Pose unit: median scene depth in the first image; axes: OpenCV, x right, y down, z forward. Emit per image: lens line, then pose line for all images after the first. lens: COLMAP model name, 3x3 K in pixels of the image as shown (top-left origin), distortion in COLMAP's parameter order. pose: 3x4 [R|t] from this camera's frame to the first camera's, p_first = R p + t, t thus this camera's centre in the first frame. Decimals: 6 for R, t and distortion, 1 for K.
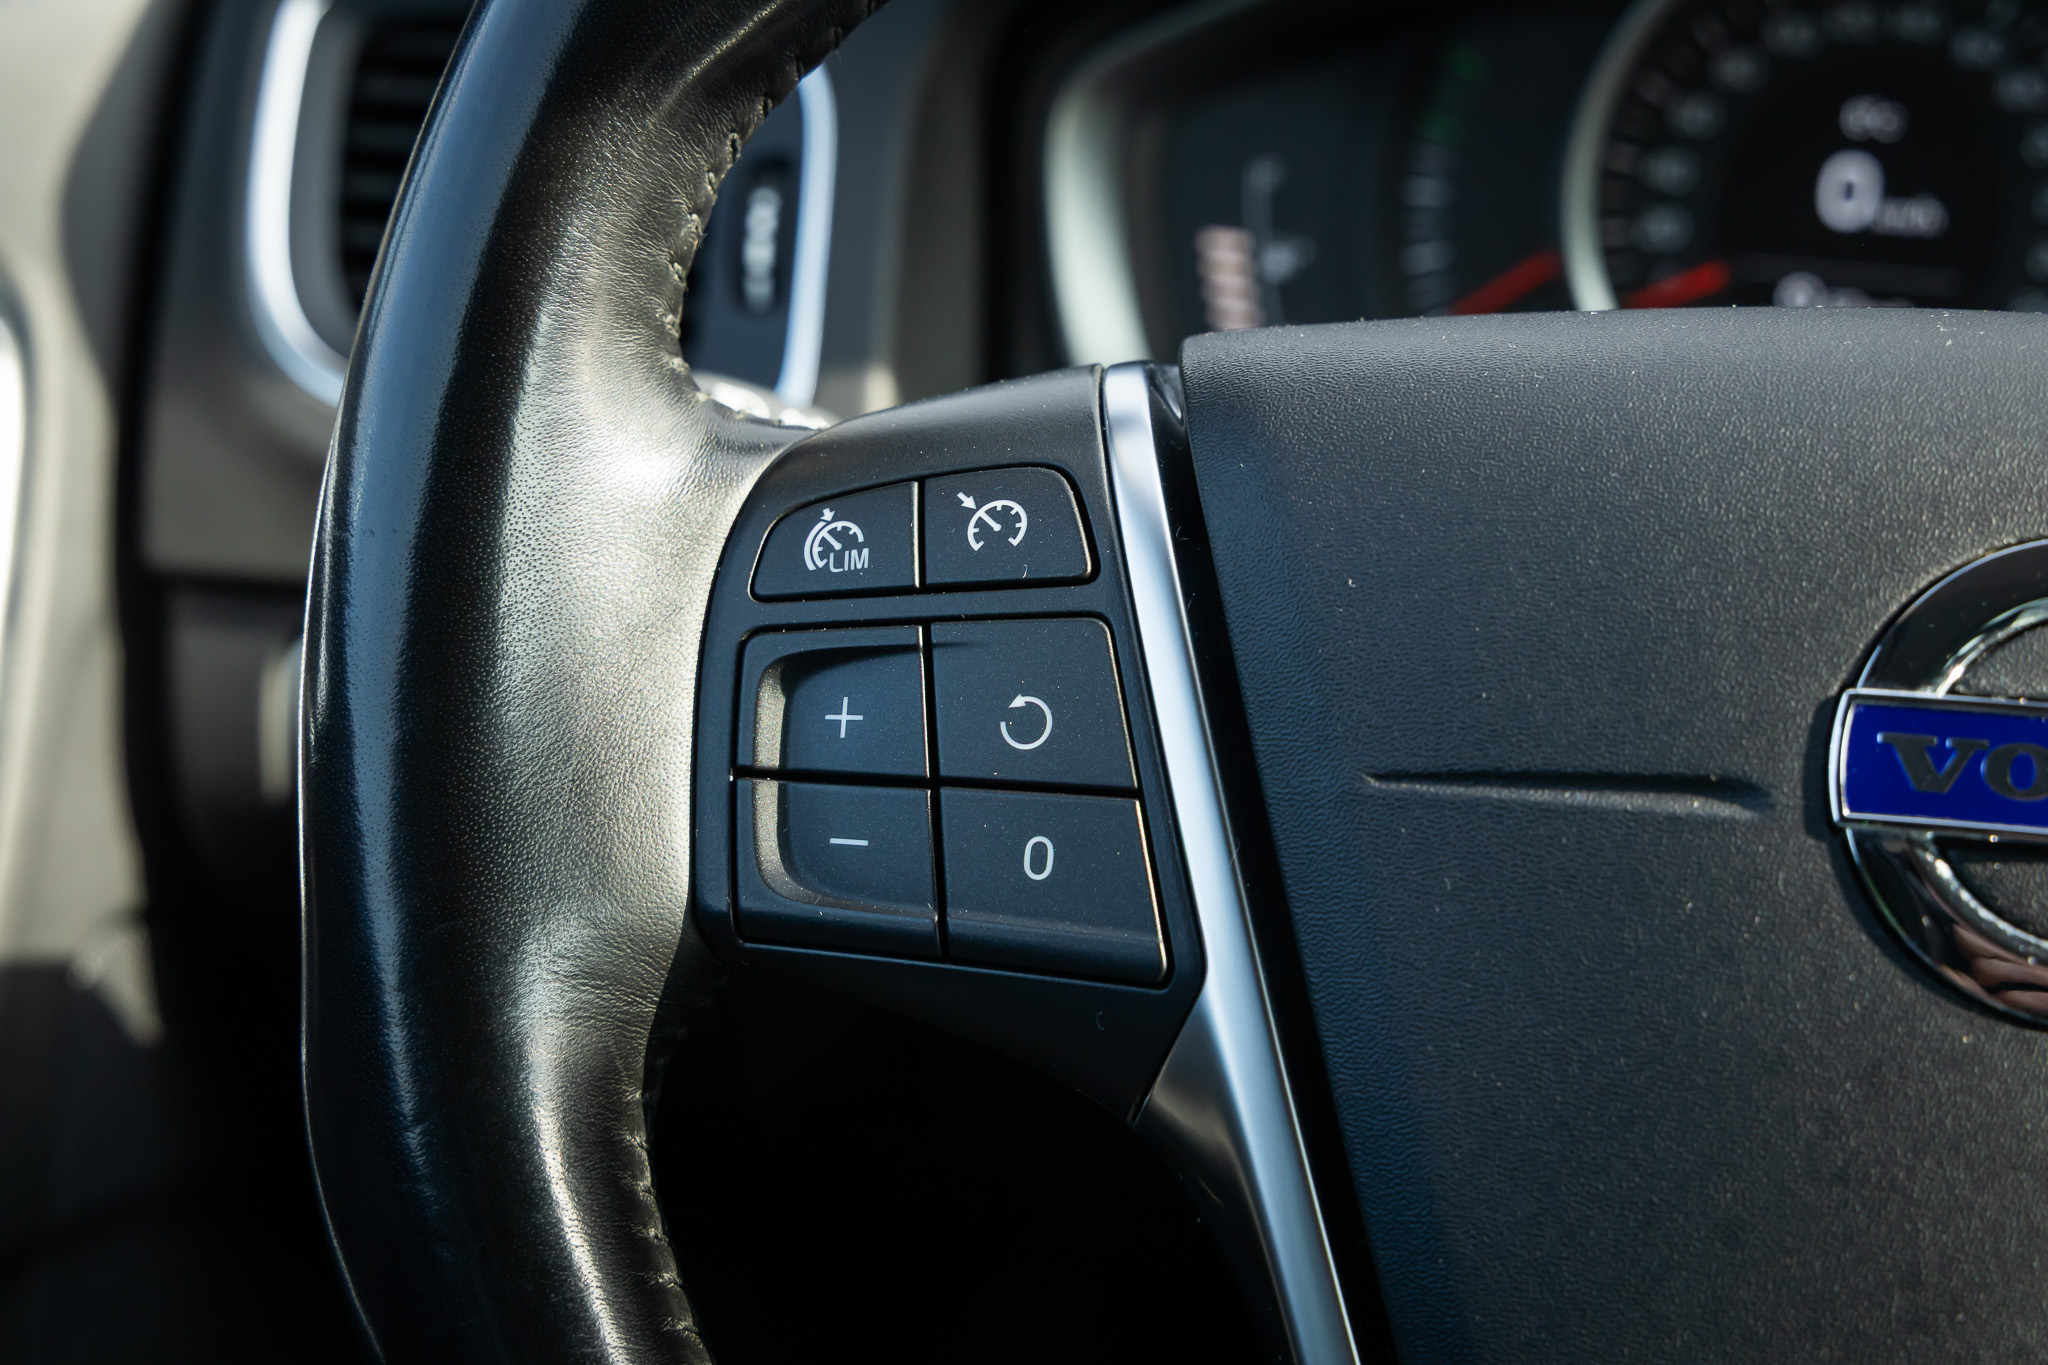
lens RADIAL K [[3130.4, 0, 1032.1], [0, 3130.4, 683.9], [0, 0, 1]] dist [0.002414, 0.000000]
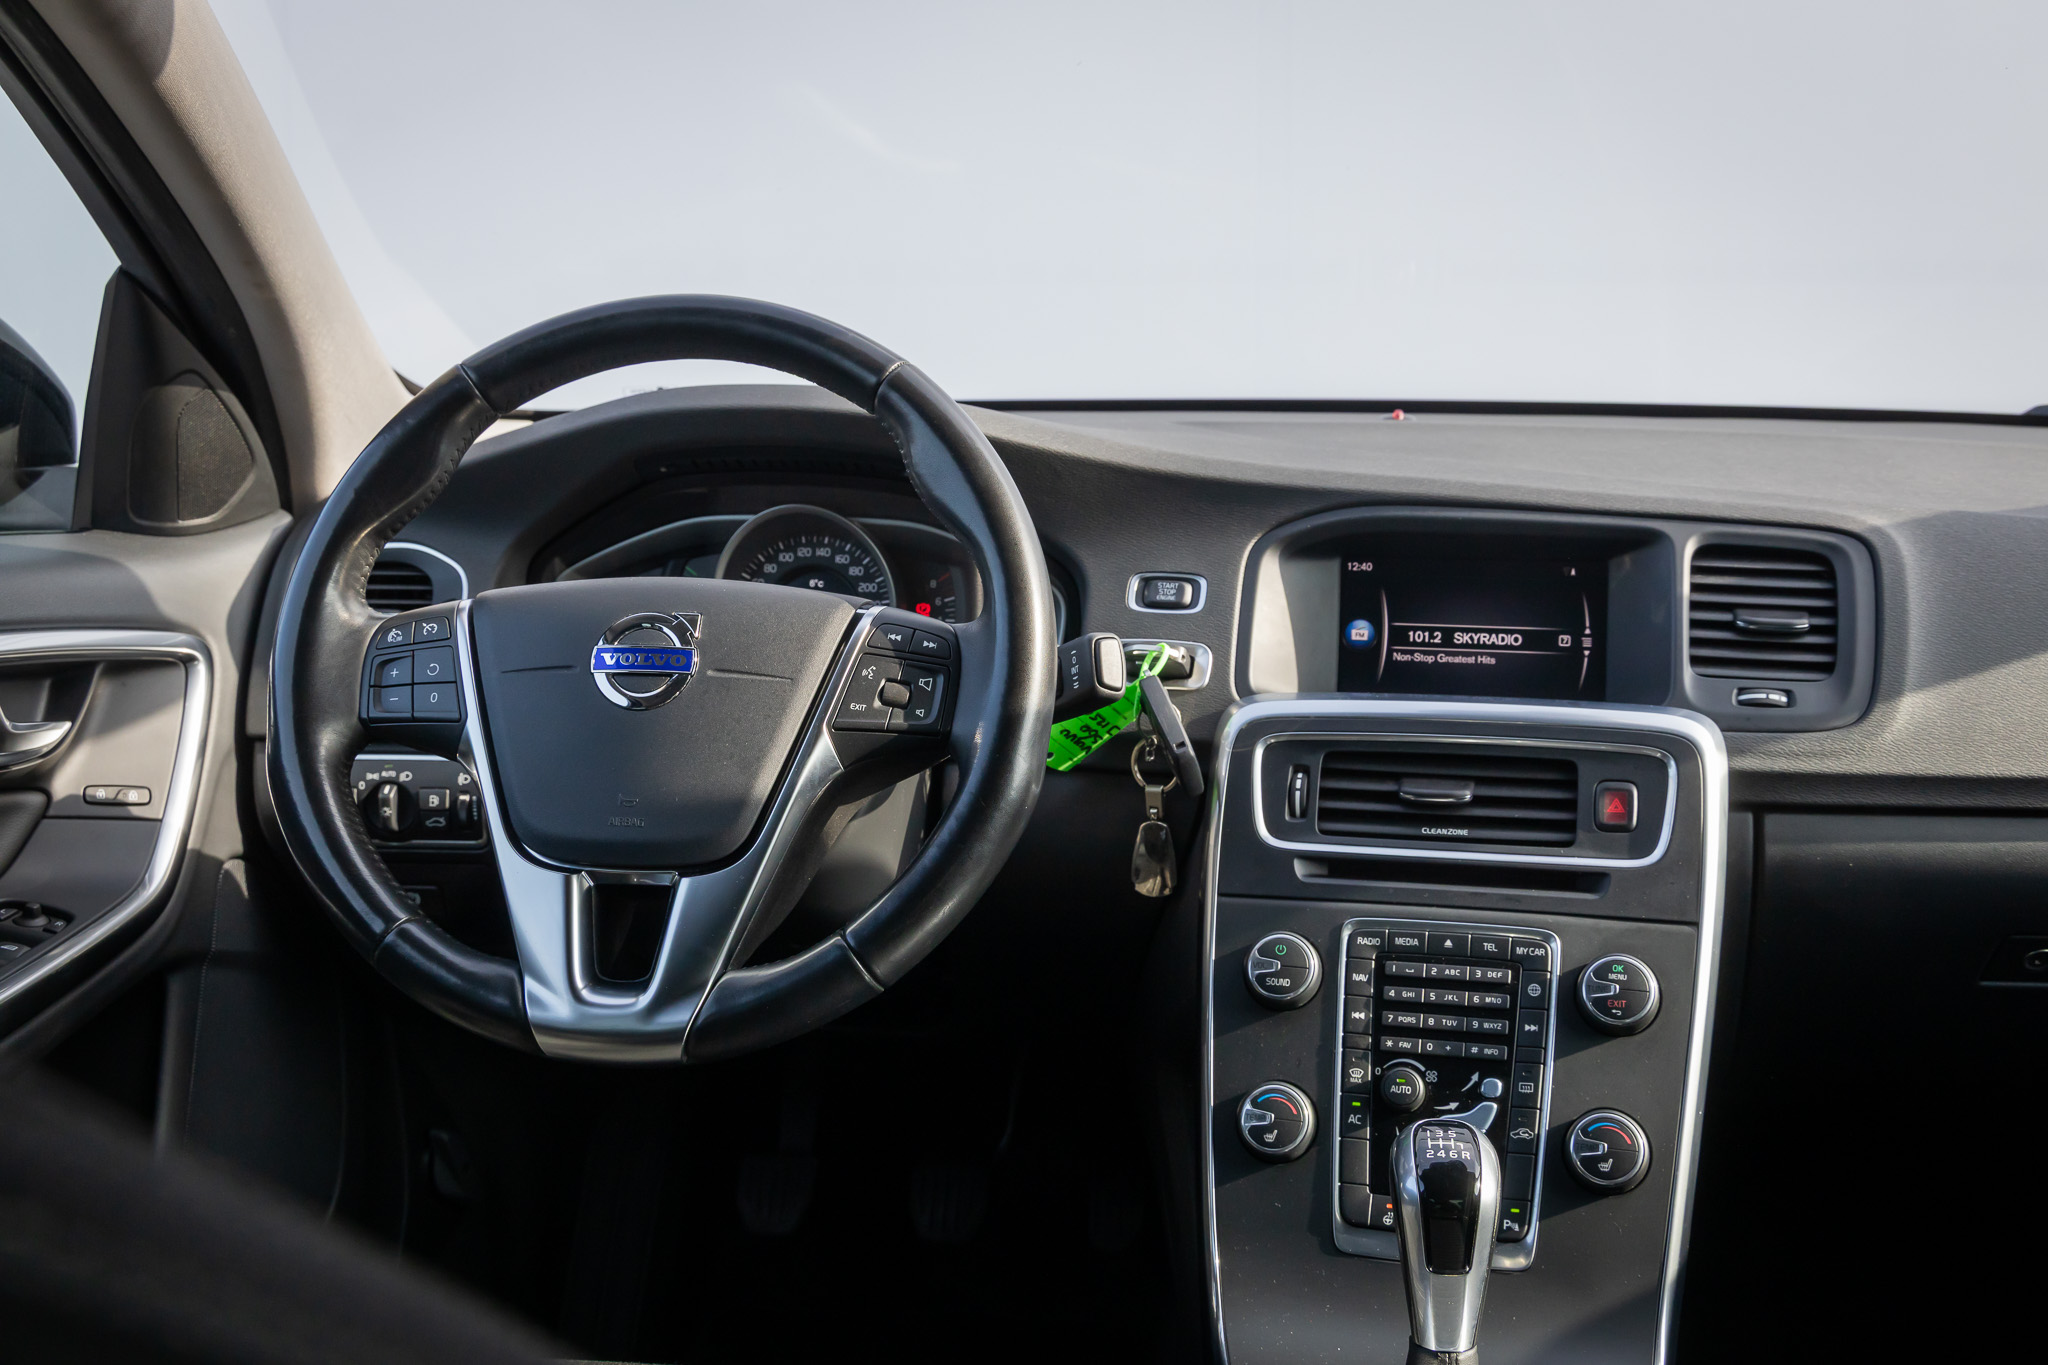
lens RADIAL K [[2044.1, 0, 1037.4], [0, 2044.1, 684.8], [0, 0, 1]] dist [-0.002408, 0.000000]
pose [[0.997539, -0.025539, 0.065301, 0.648049], [0.038700, 0.977147, -0.209012, 0.657170], [-0.058471, 0.211025, 0.975730, -1.834311]]
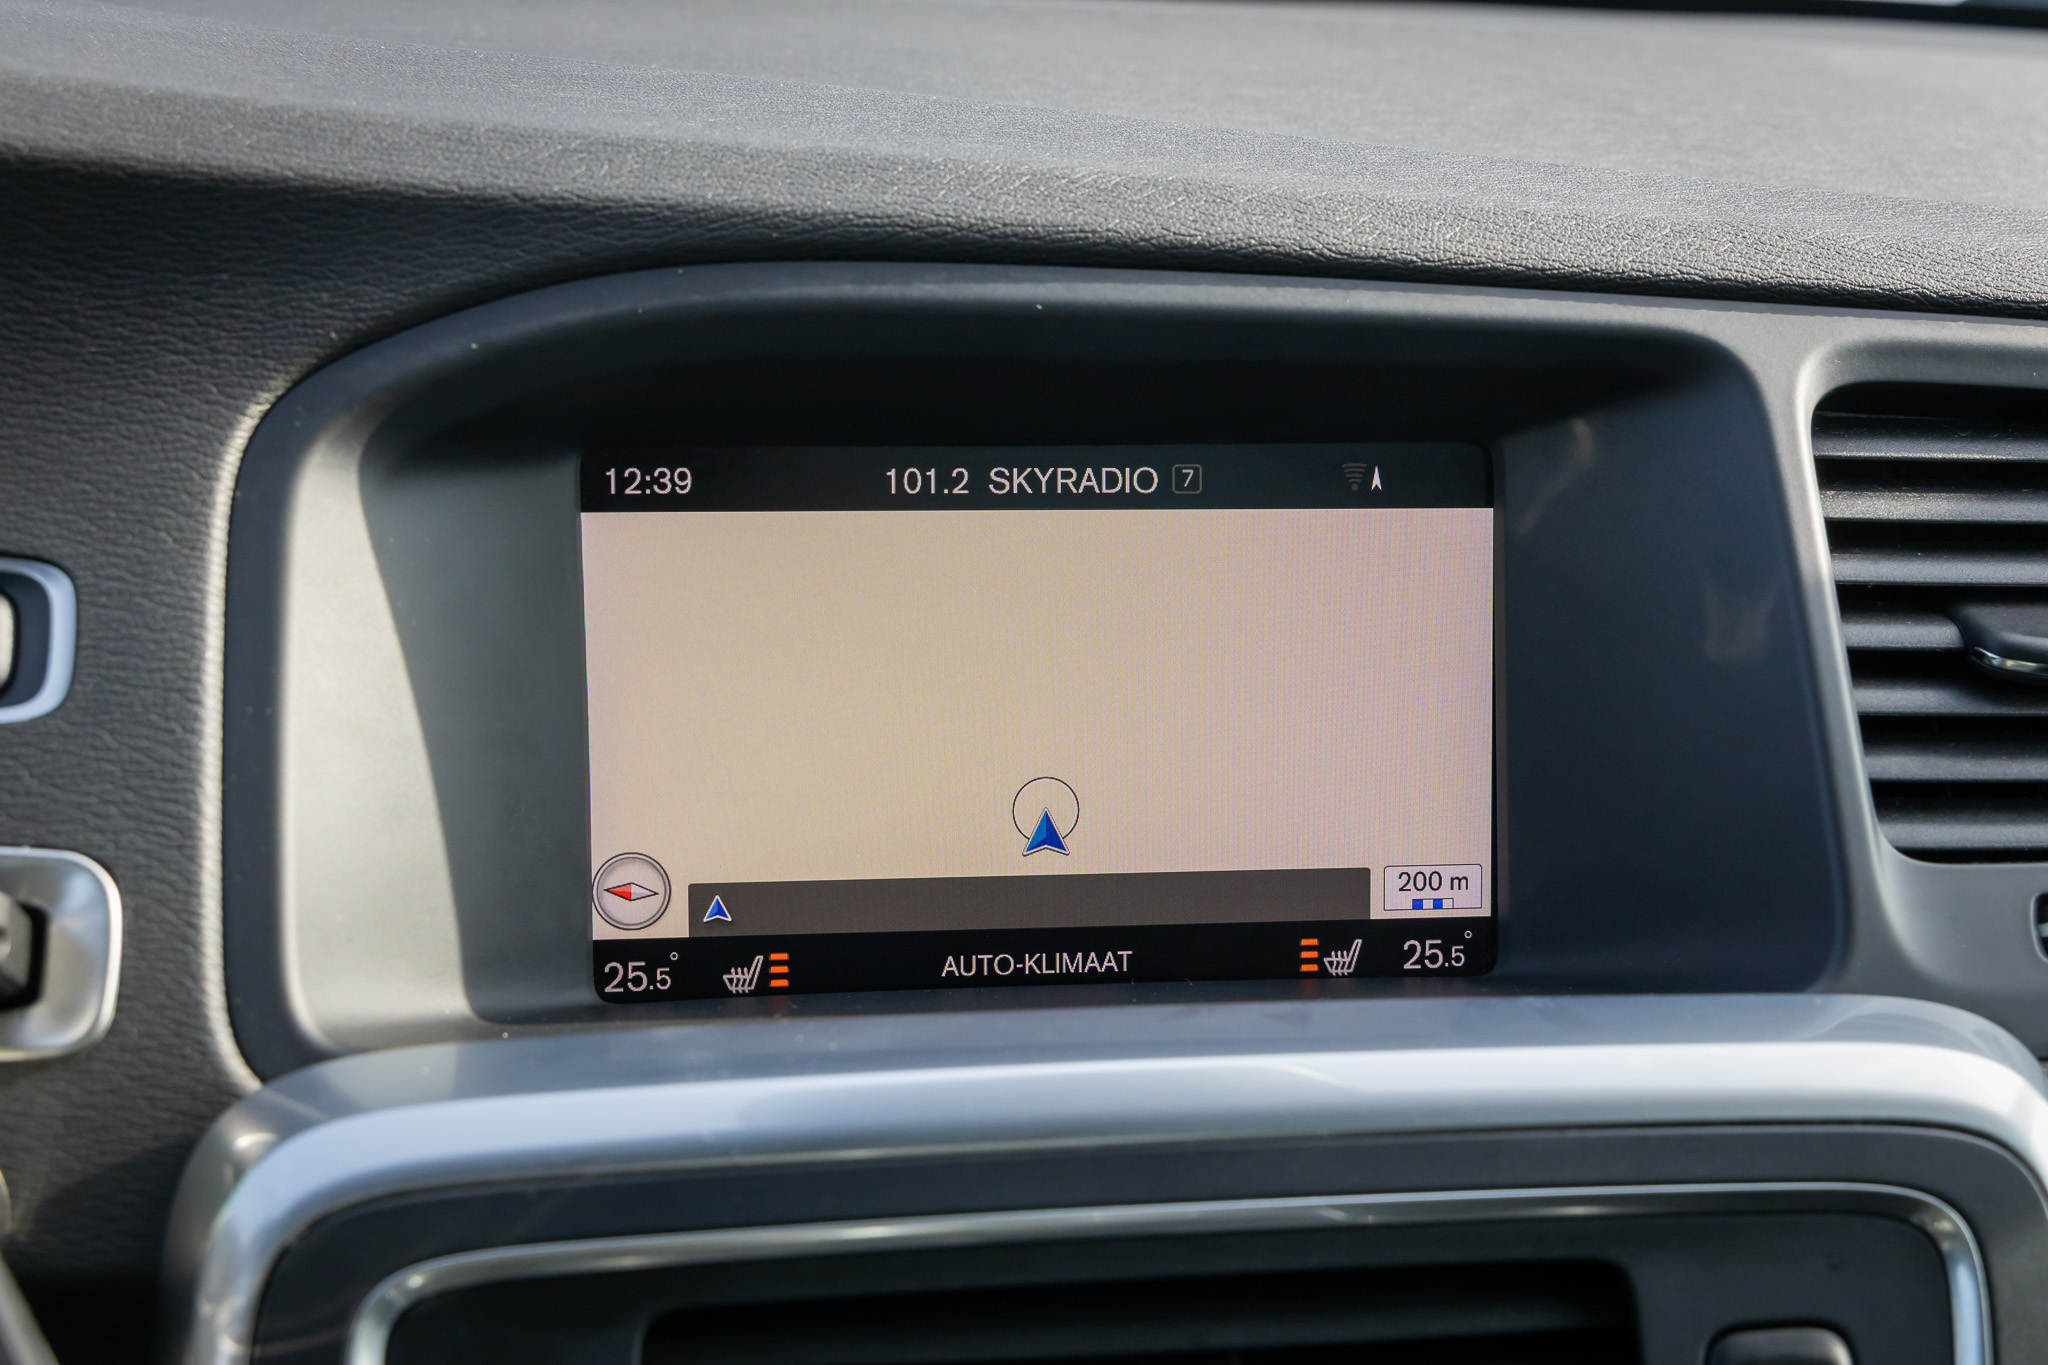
lens RADIAL K [[2923.2, 0, 1025.4], [0, 2923.2, 678.6], [0, 0, 1]] dist [0.008291, 0.000000]
pose [[0.884790, -0.105454, 0.453900, 0.954563], [0.159113, 0.983885, -0.081574, -0.018001], [-0.437983, 0.144397, 0.887311, 0.217241]]
